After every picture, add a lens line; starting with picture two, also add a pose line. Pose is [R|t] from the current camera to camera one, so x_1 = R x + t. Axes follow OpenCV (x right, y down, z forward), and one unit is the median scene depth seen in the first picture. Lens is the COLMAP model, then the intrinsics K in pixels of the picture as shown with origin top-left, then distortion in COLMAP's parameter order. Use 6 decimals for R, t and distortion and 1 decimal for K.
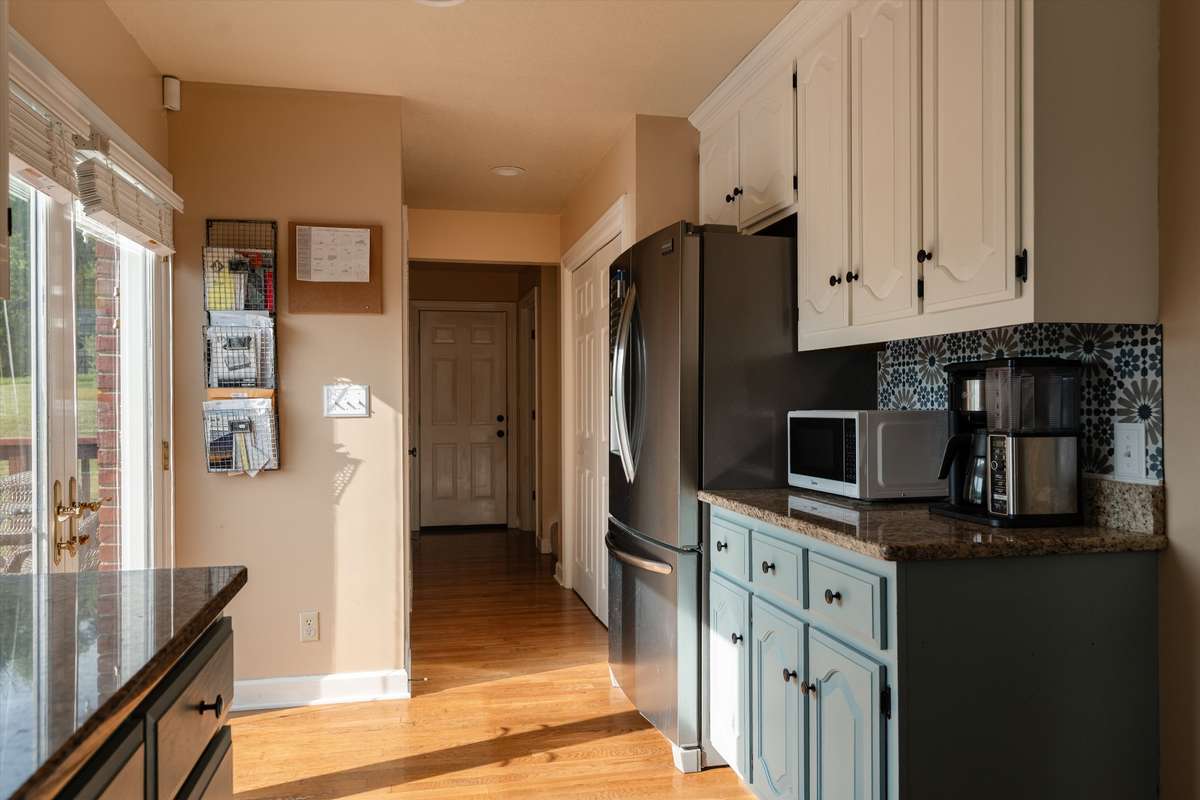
lens RADIAL K [[1006.9, 0, 600.0], [0, 1006.9, 400.0], [0, 0, 1]] dist [0.085106, 0.001161]
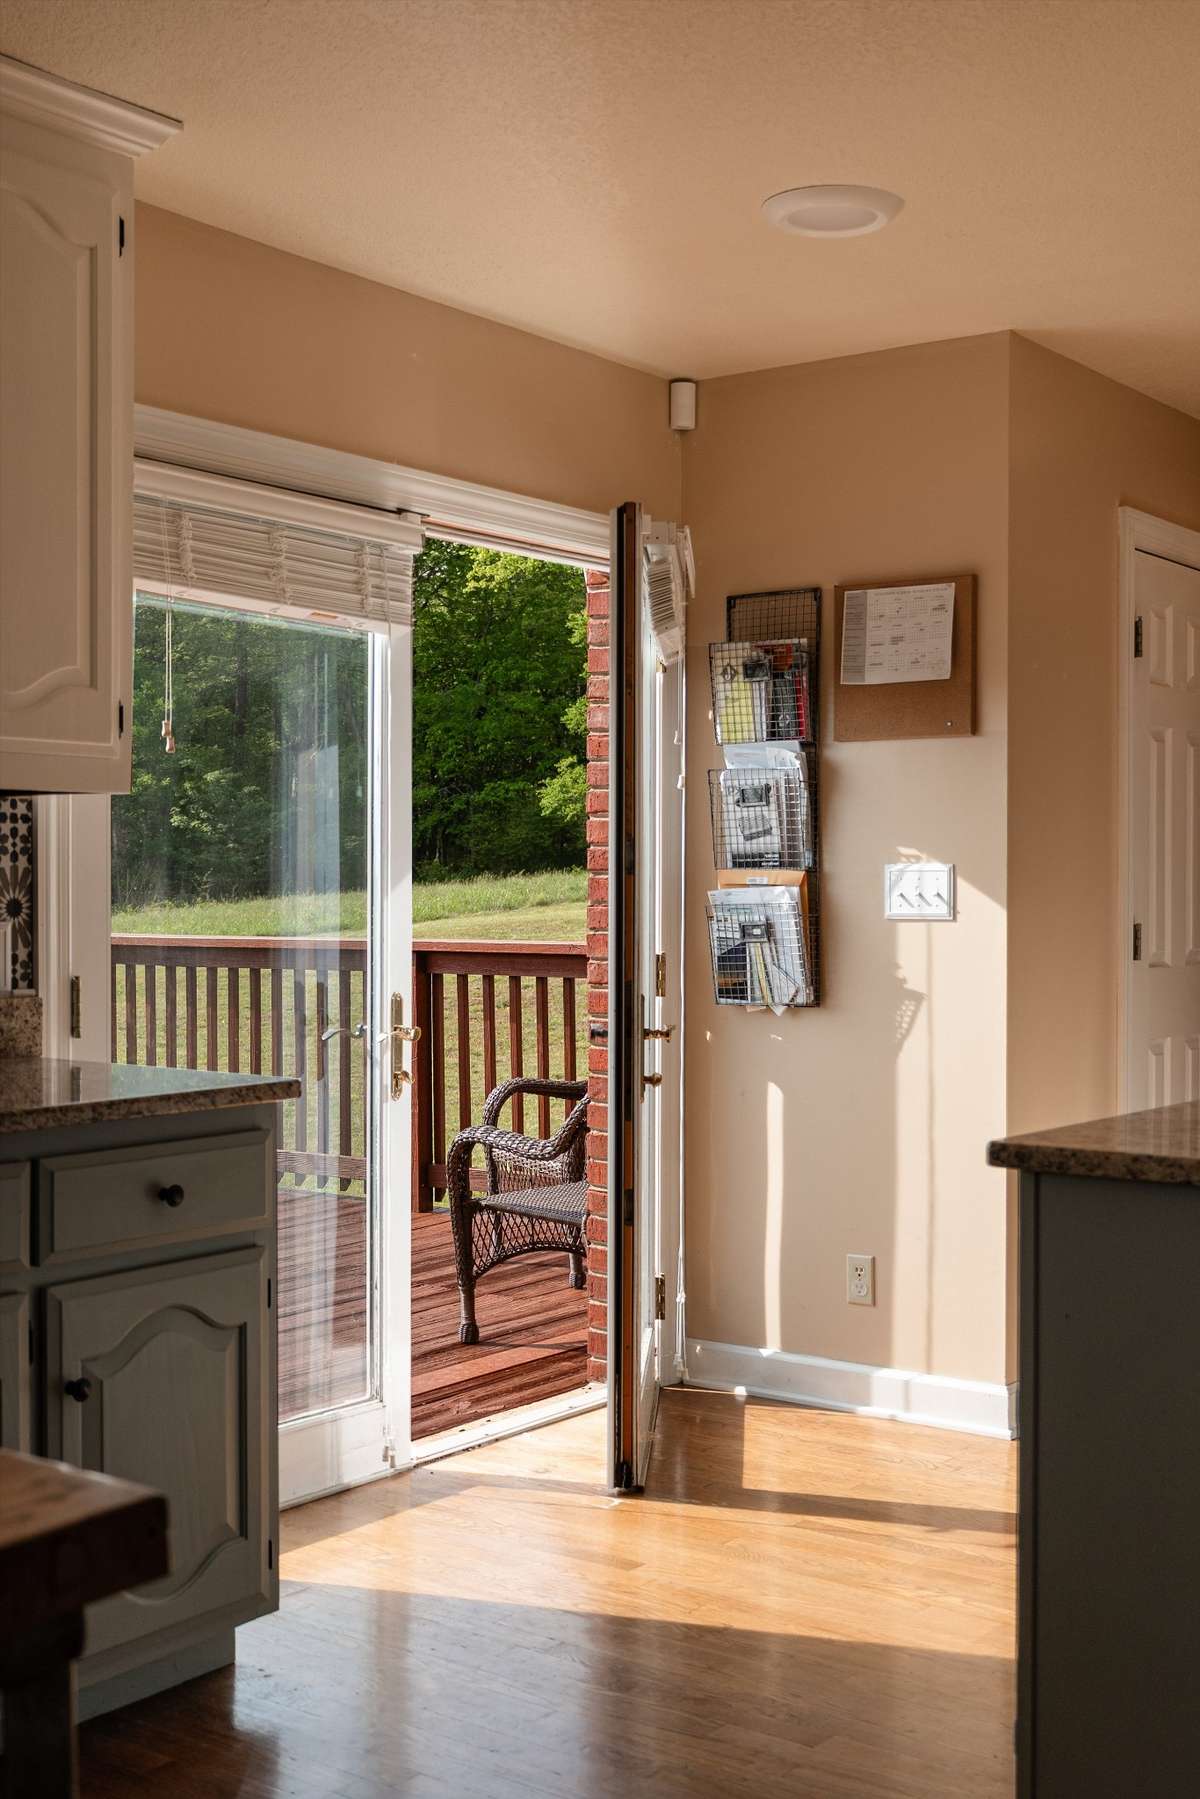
lens RADIAL K [[2148.1, 0, 600.0], [0, 2148.1, 899.5], [0, 0, 1]] dist [0.169067, -0.001424]
pose [[0.682673, 0.009264, -0.730666, 0.526109], [-0.005720, 0.999957, 0.007335, -0.002332], [0.730702, -0.000828, 0.682696, 0.048070]]
